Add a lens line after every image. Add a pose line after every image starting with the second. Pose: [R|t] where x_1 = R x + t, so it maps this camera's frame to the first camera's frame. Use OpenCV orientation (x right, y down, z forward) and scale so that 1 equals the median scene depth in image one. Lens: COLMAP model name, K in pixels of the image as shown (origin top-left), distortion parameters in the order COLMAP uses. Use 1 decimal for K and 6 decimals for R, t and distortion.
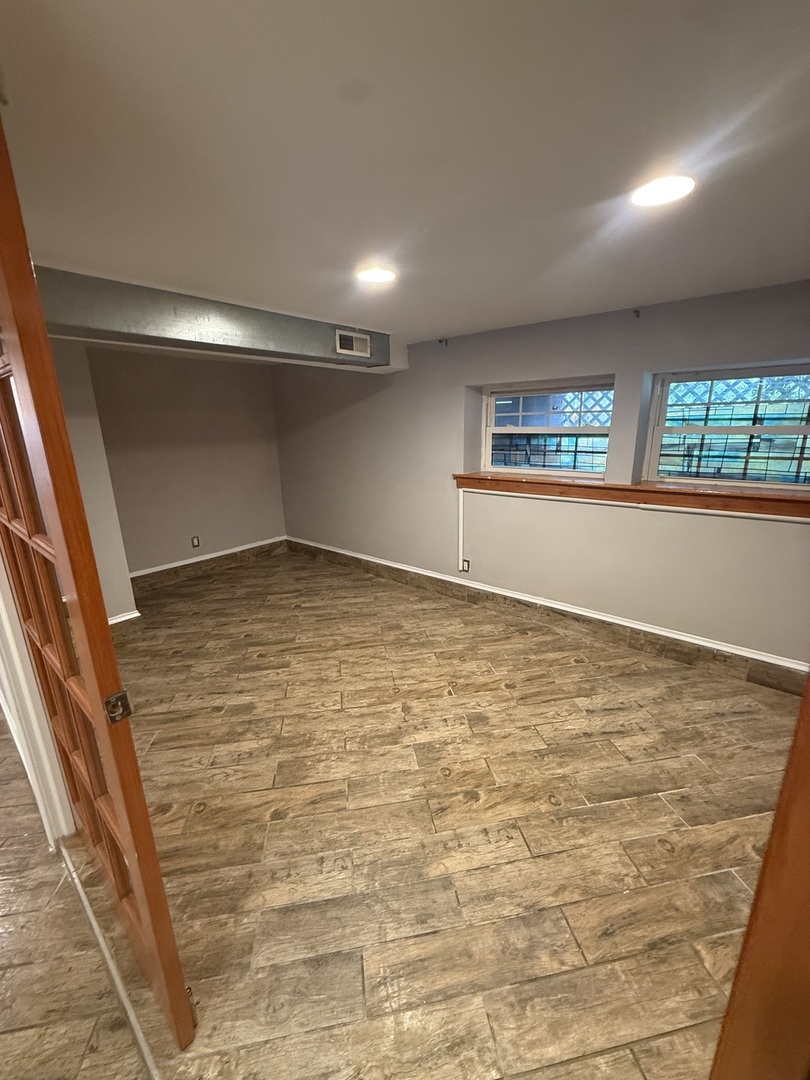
lens RADIAL K [[426.6, 0, 403.5], [0, 426.6, 535.5], [0, 0, 1]] dist [0.000418, -0.000055]
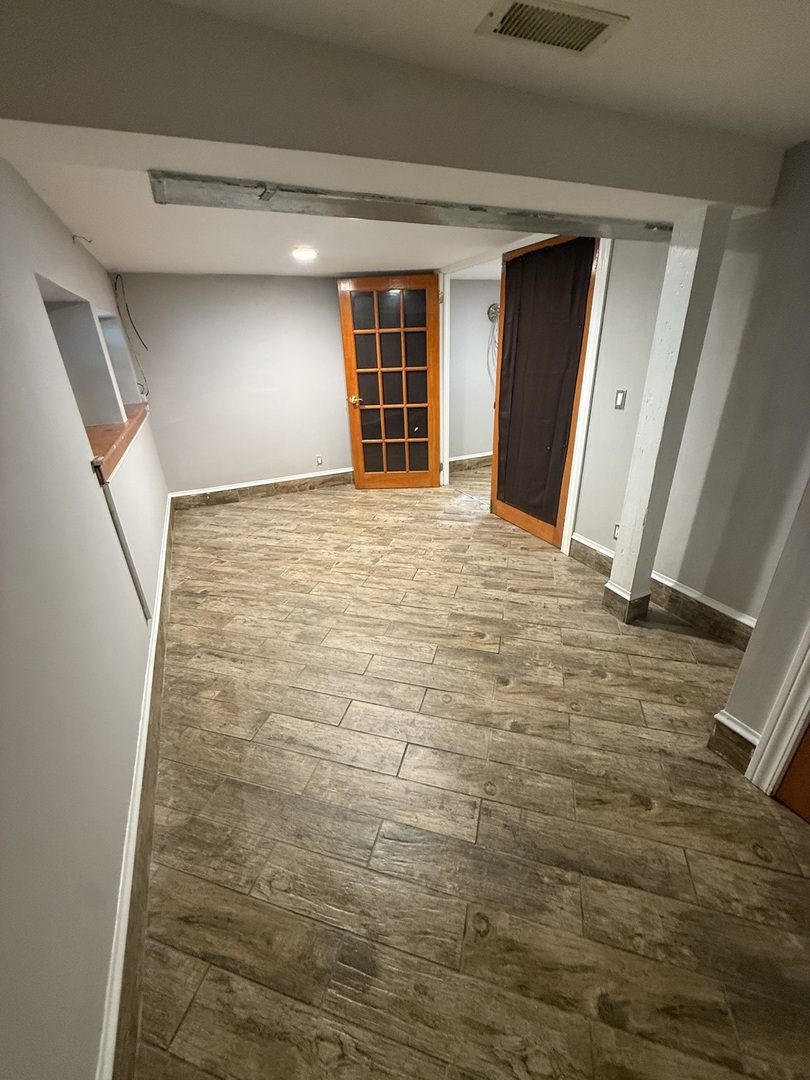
lens RADIAL K [[426.6, 0, 403.5], [0, 426.6, 535.5], [0, 0, 1]] dist [0.000418, -0.000055]
pose [[-0.904190, -0.126048, 0.408108, -0.623593], [0.158472, 0.788271, 0.594571, -0.464340], [-0.396644, 0.602279, -0.692772, 1.848119]]
